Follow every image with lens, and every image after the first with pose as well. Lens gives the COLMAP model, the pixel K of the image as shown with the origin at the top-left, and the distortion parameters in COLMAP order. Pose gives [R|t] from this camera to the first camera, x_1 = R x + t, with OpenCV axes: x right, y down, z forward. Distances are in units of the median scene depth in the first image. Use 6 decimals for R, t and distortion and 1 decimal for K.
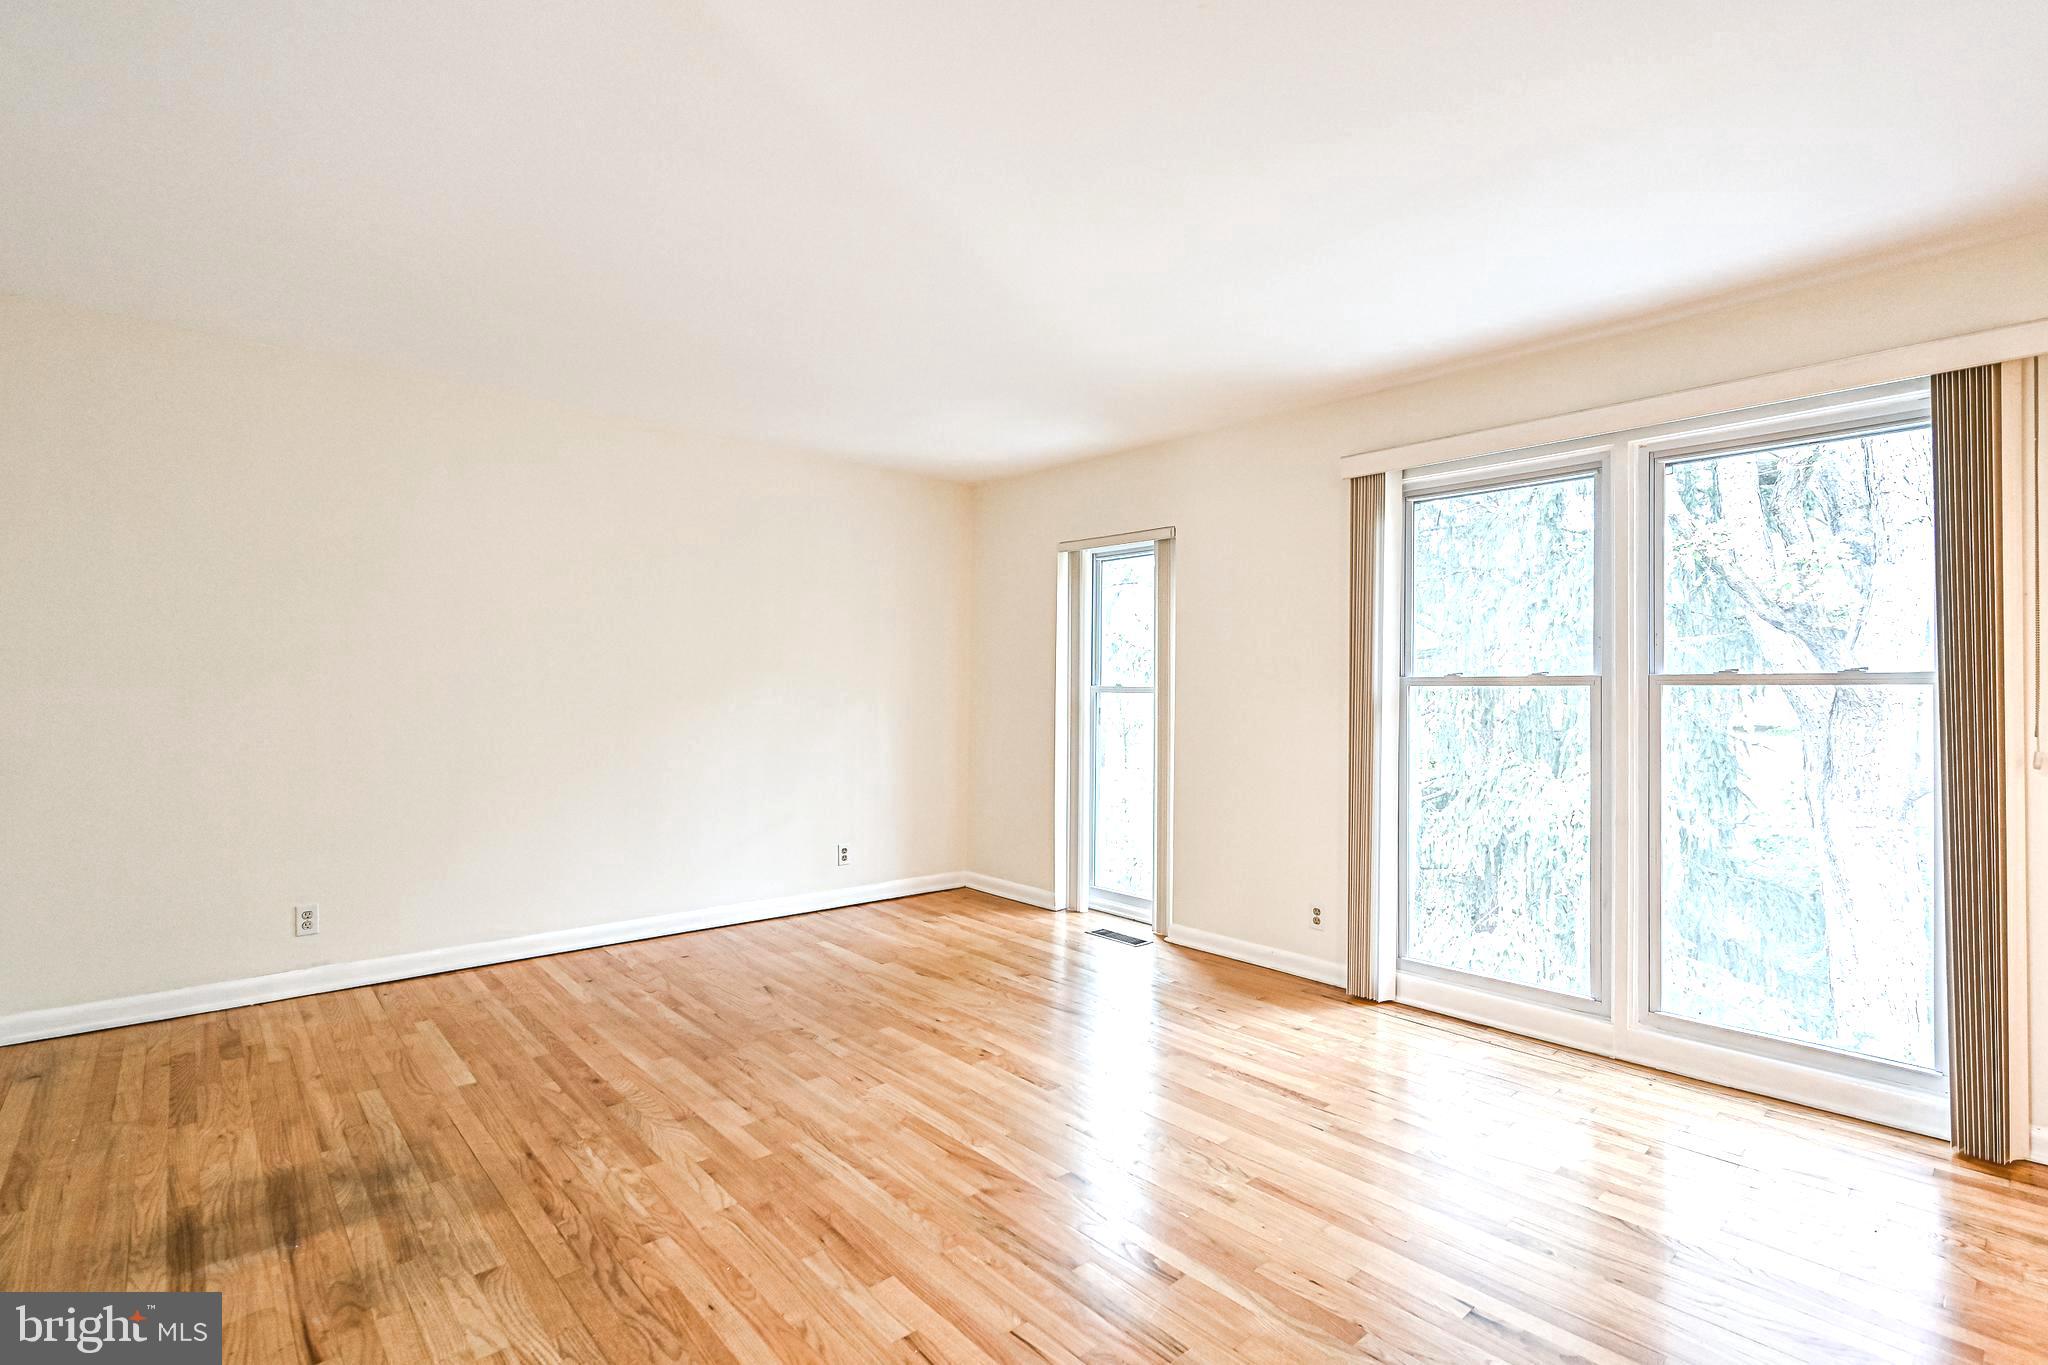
lens RADIAL K [[938.1, 0, 1042.7], [0, 938.1, 673.3], [0, 0, 1]] dist [-0.001781, -0.001367]
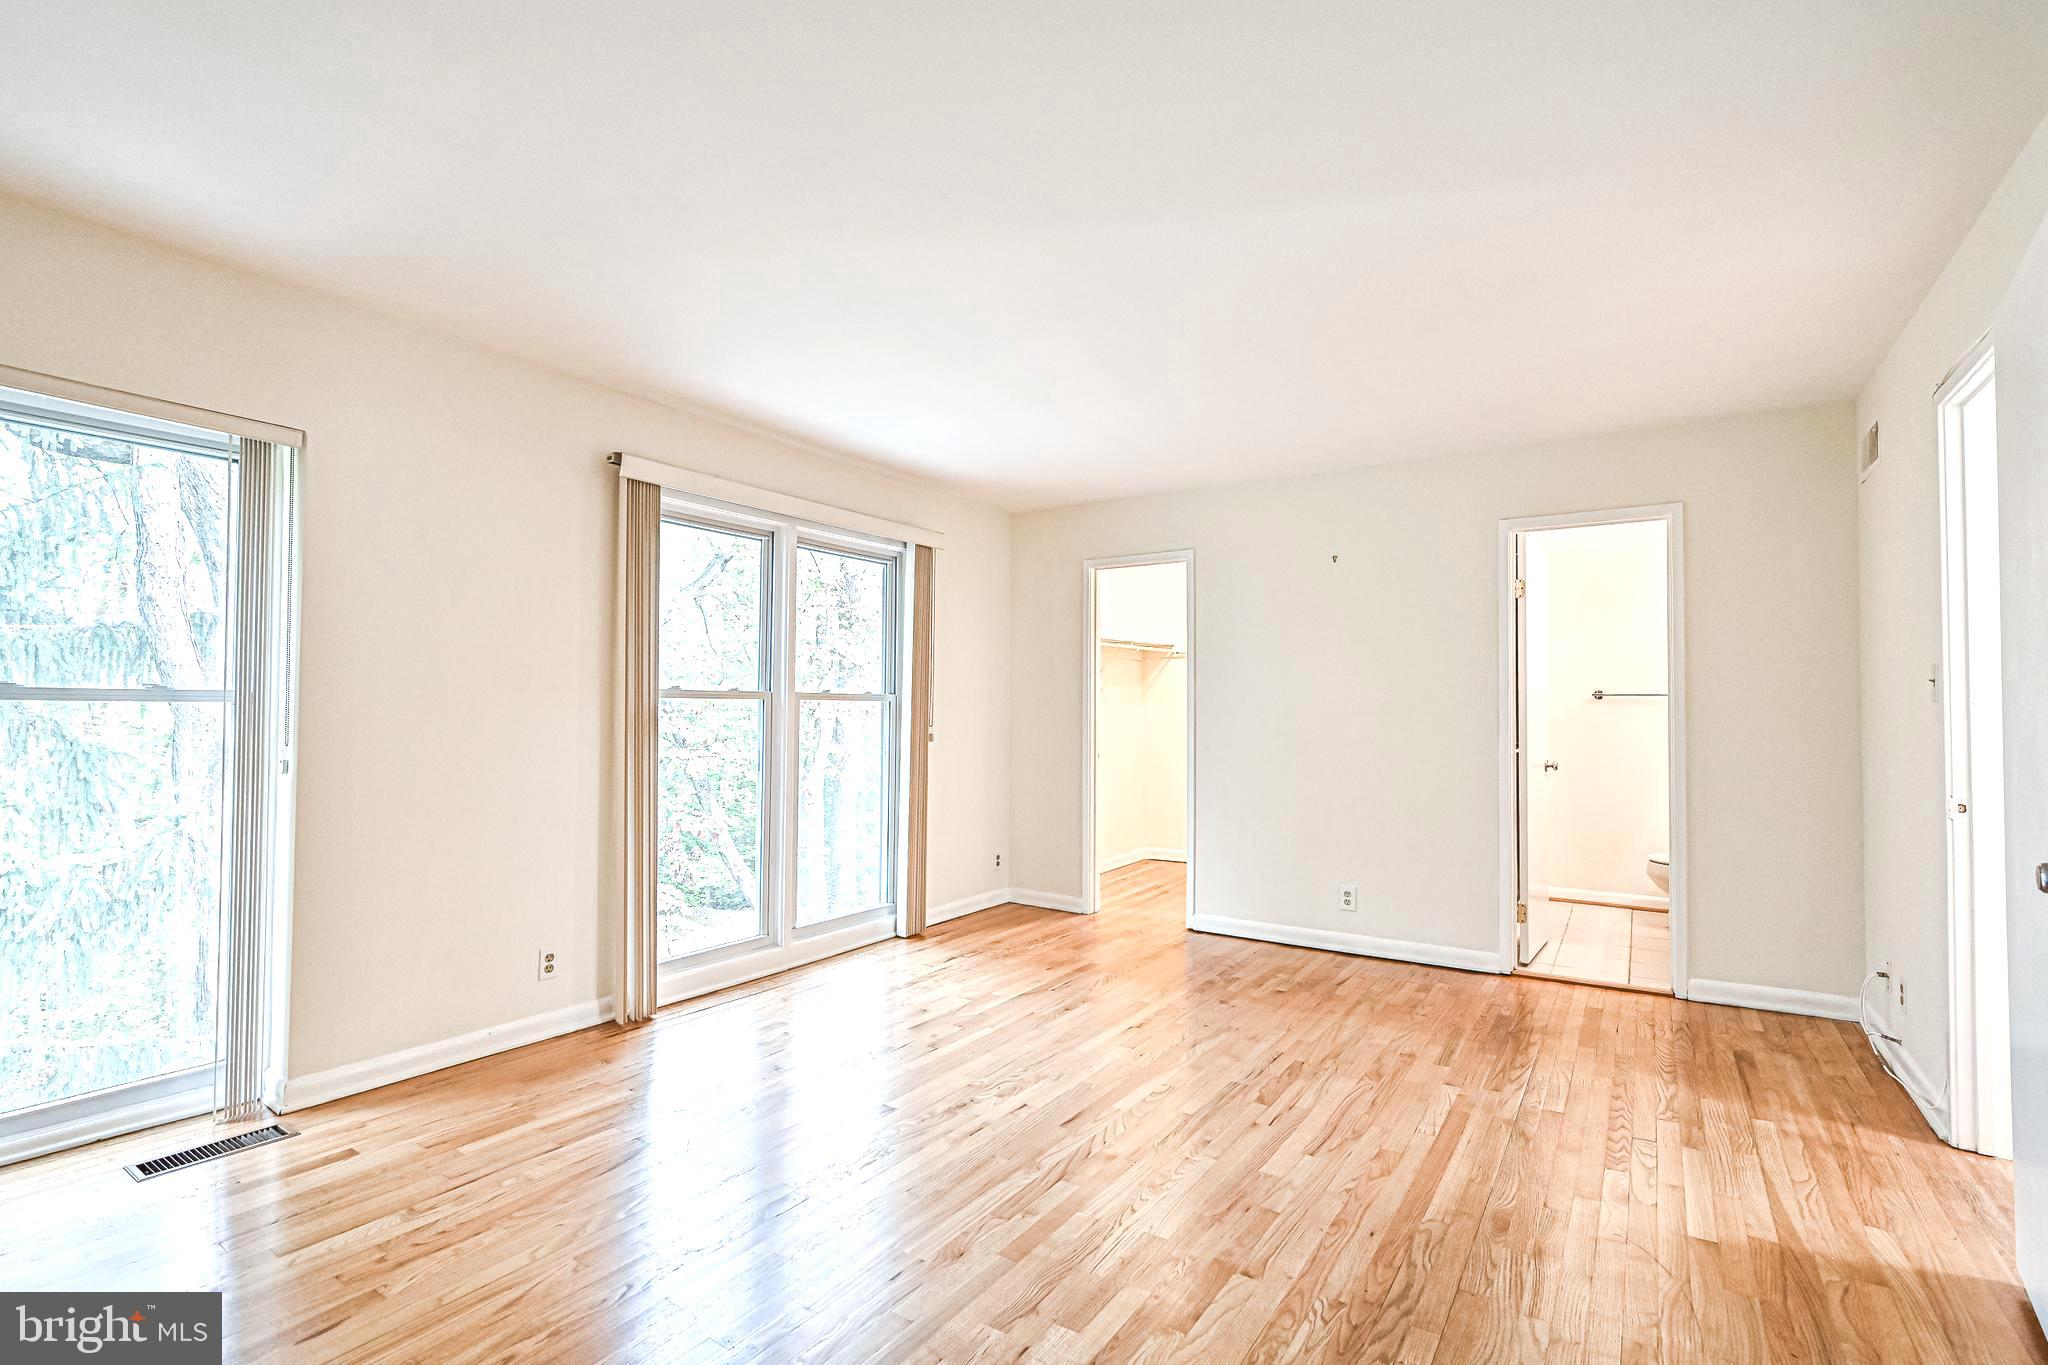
lens RADIAL K [[938.1, 0, 1012.4], [0, 938.1, 680.8], [0, 0, 1]] dist [-0.001781, -0.001367]
pose [[-0.218973, 0.020052, 0.975525, -0.875904], [-0.031898, 0.999107, -0.027697, 0.013436], [-0.975209, -0.037183, -0.218138, 1.060833]]
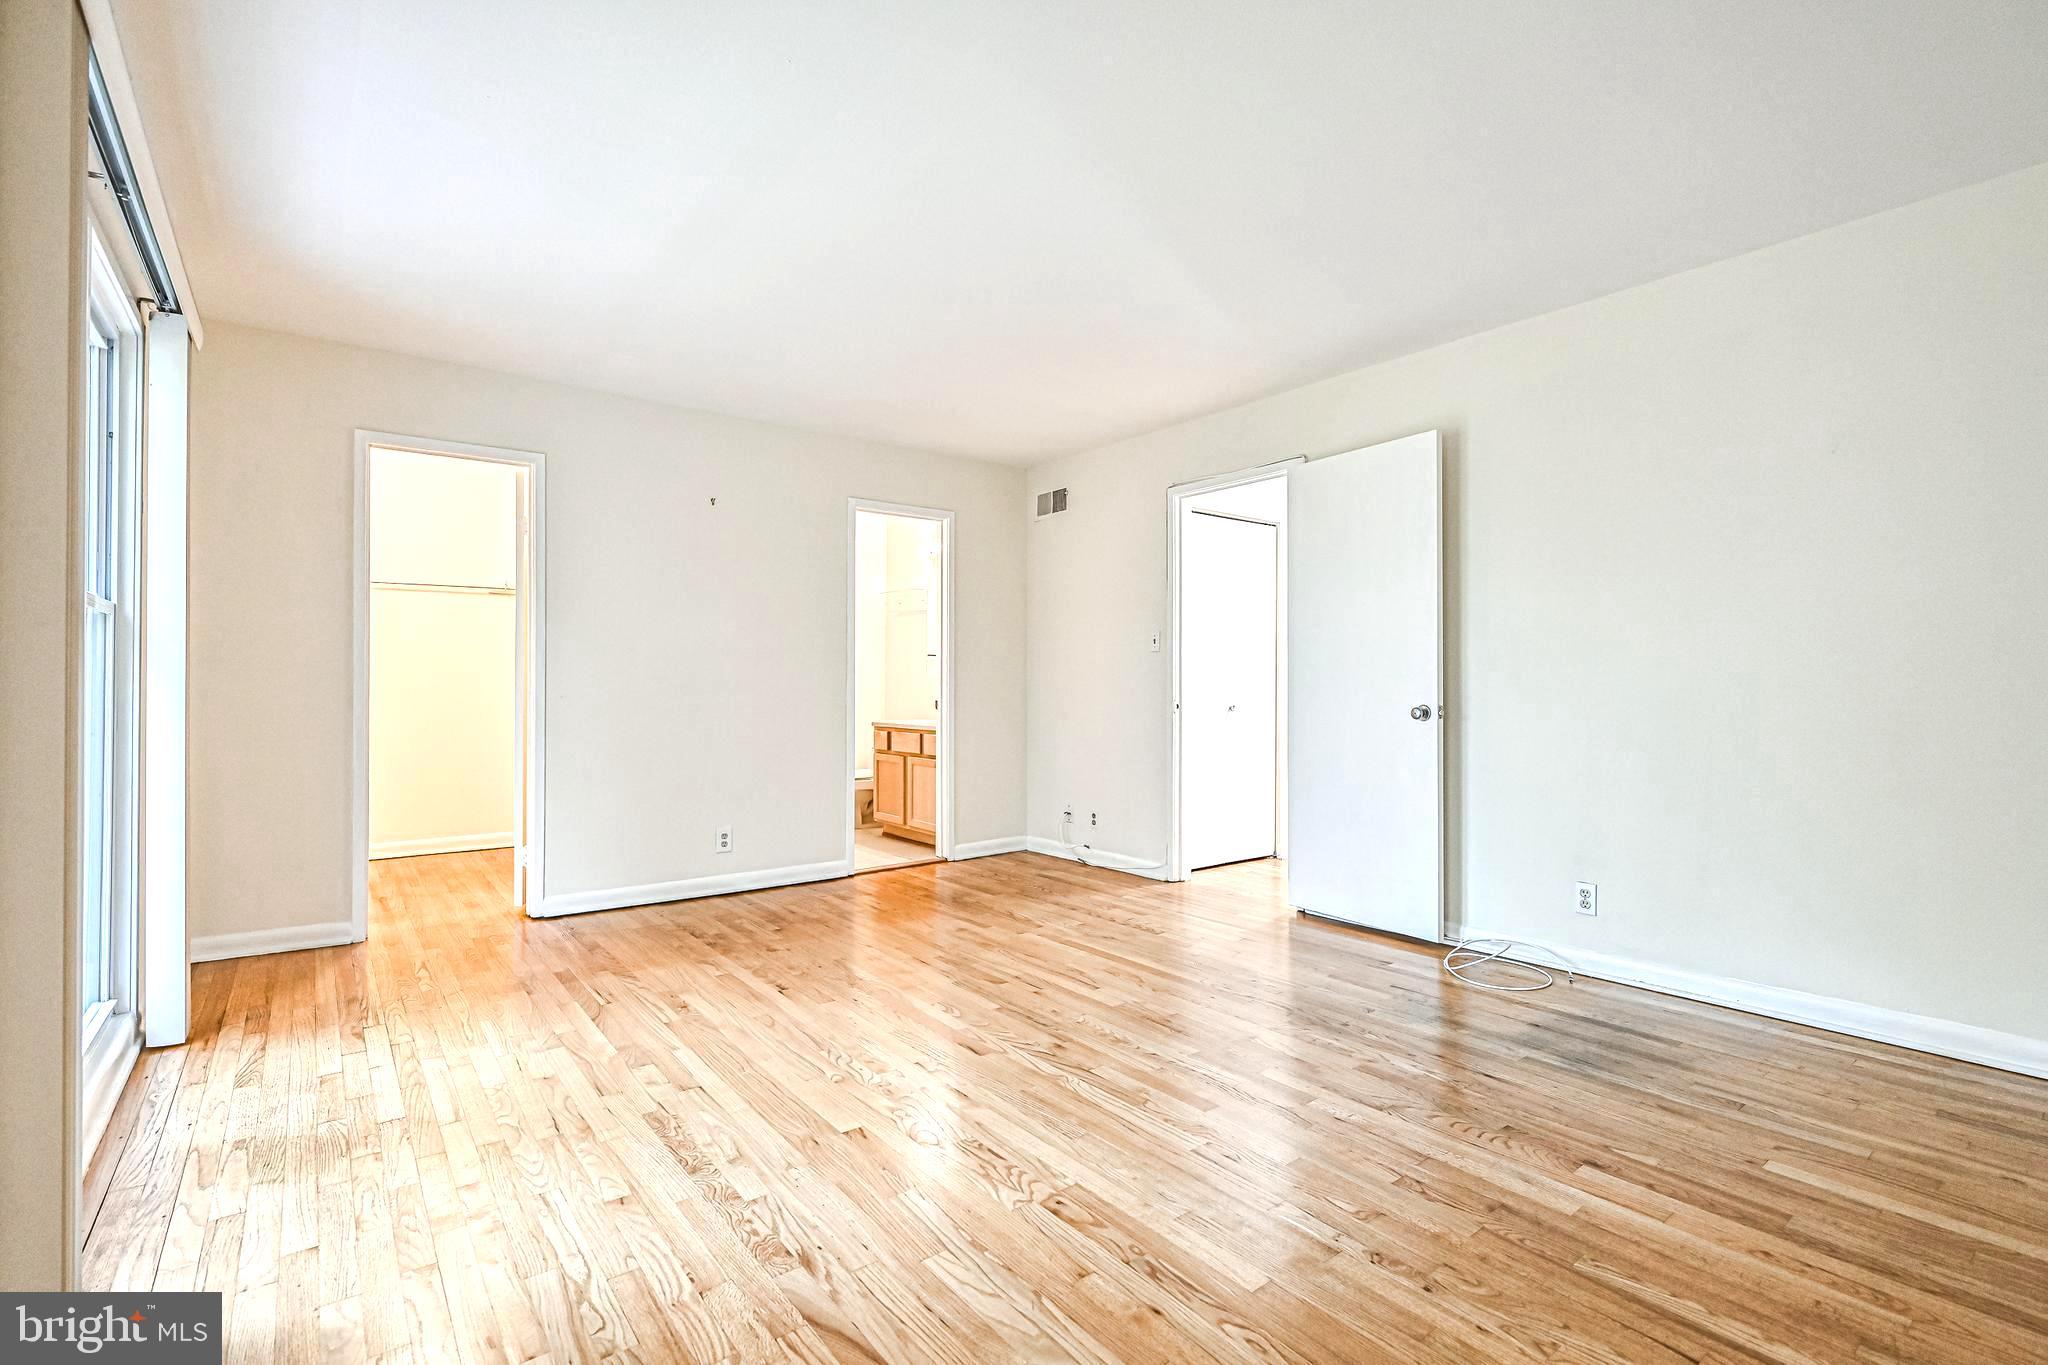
lens RADIAL K [[938.1, 0, 1029.1], [0, 938.1, 681.4], [0, 0, 1]] dist [-0.001781, -0.001367]
pose [[-0.995684, -0.011007, 0.092151, -0.102383], [-0.013808, 0.999460, -0.029813, 0.089202], [-0.091773, -0.030957, -0.995299, 1.707757]]
